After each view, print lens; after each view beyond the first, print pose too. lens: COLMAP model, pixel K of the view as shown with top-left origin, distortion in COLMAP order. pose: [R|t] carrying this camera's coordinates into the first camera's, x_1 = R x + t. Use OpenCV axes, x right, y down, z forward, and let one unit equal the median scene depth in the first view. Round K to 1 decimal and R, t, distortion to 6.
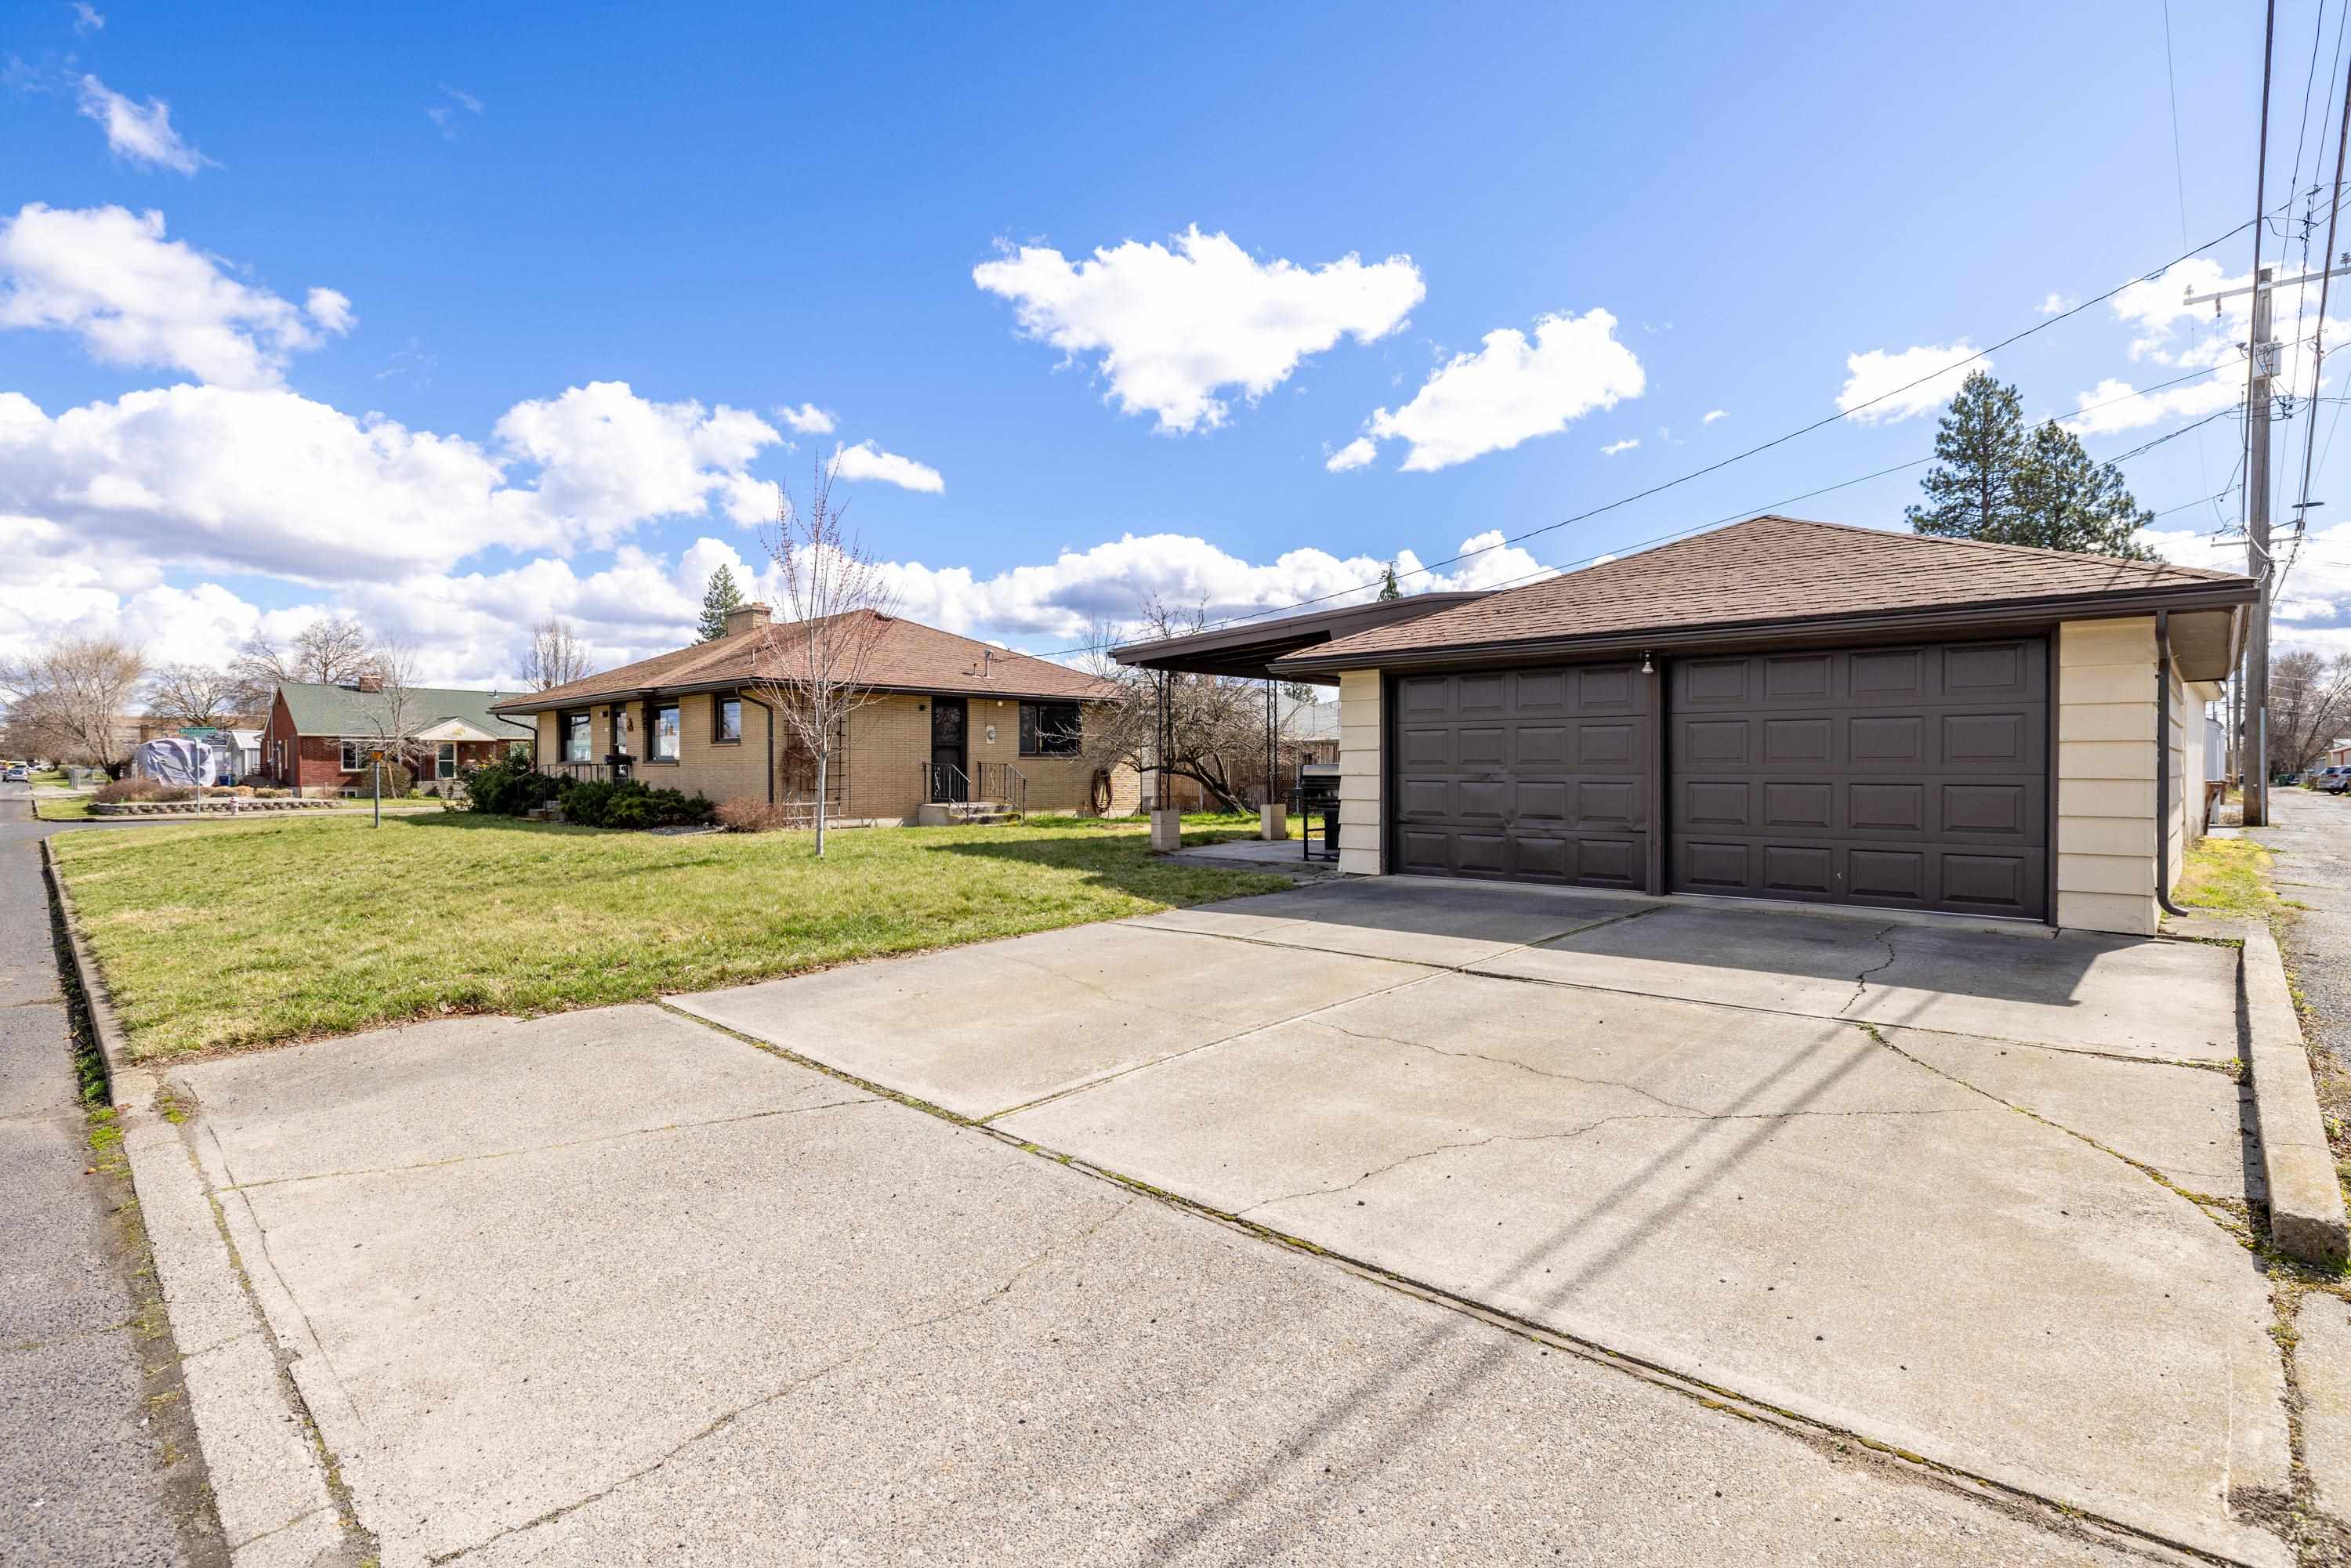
lens RADIAL K [[1103.4, 0, 1175.5], [0, 1103.4, 784.0], [0, 0, 1]] dist [-0.000278, 0.000175]
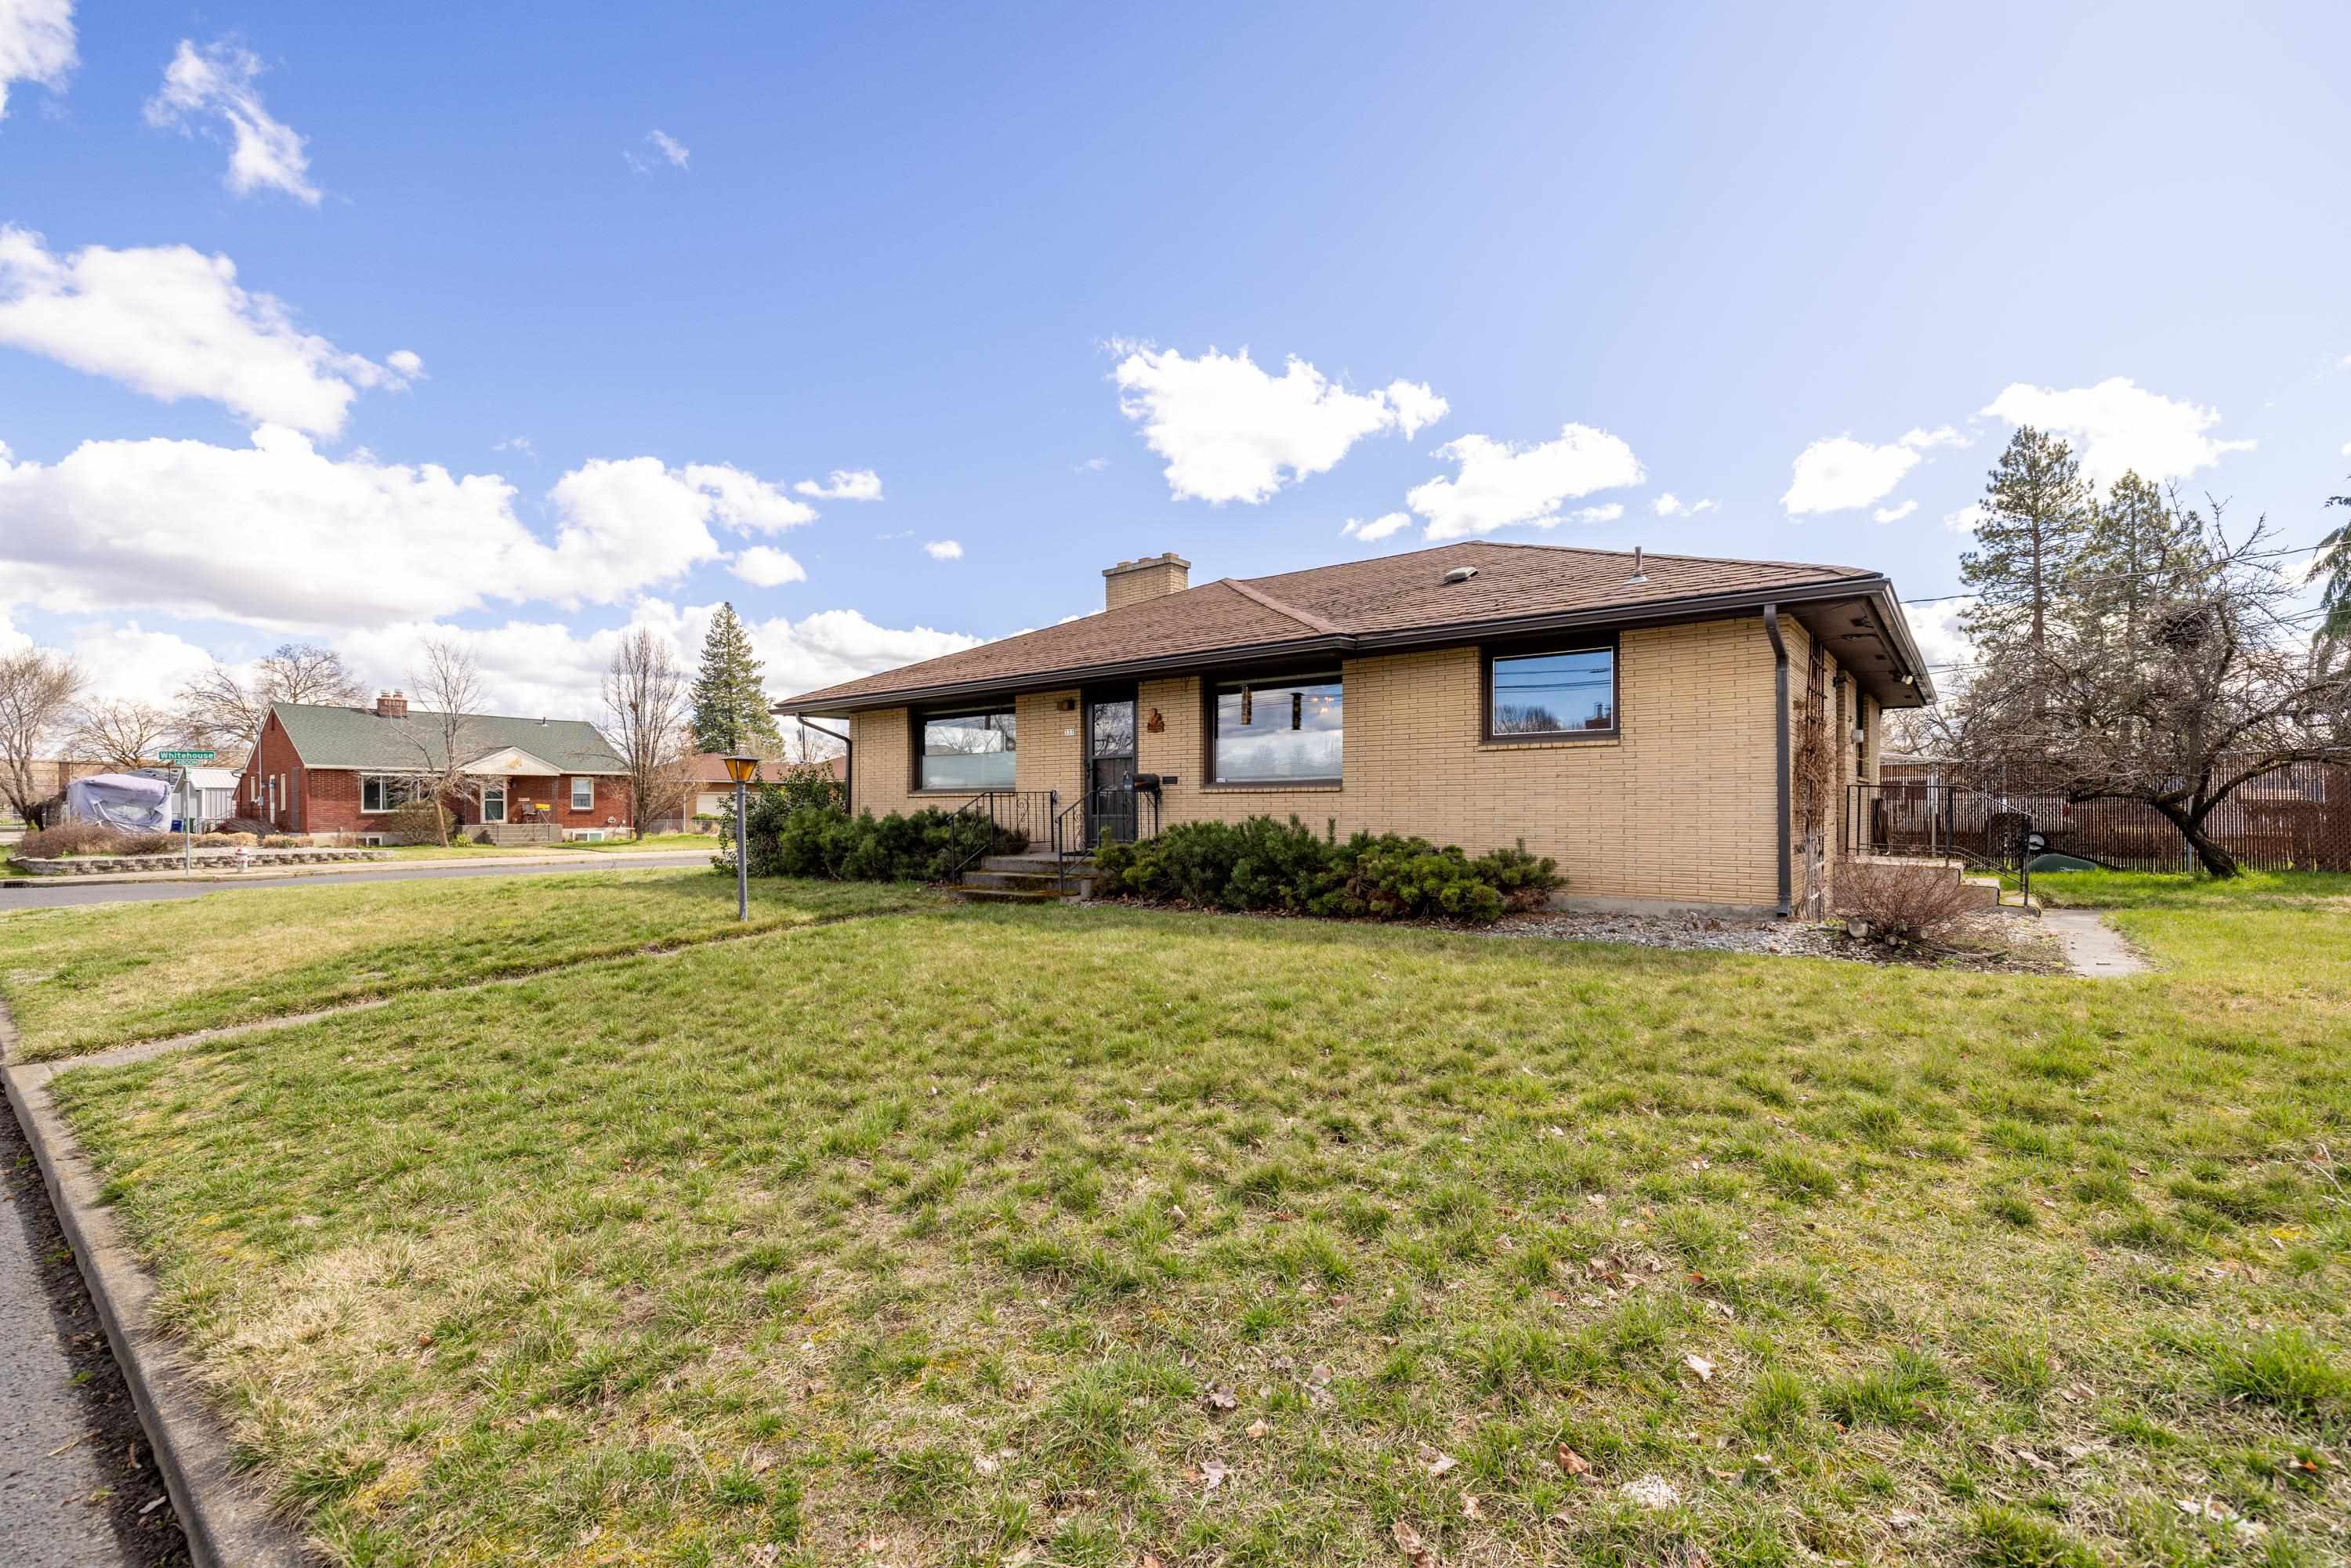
lens RADIAL K [[970.5, 0, 1175.5], [0, 970.5, 784.0], [0, 0, 1]] dist [0.000577, 0.000107]
pose [[0.993878, -0.002093, 0.110467, -0.941878], [0.006475, 0.999205, -0.039326, -0.003754], [-0.110297, 0.039800, 0.993101, 0.890664]]
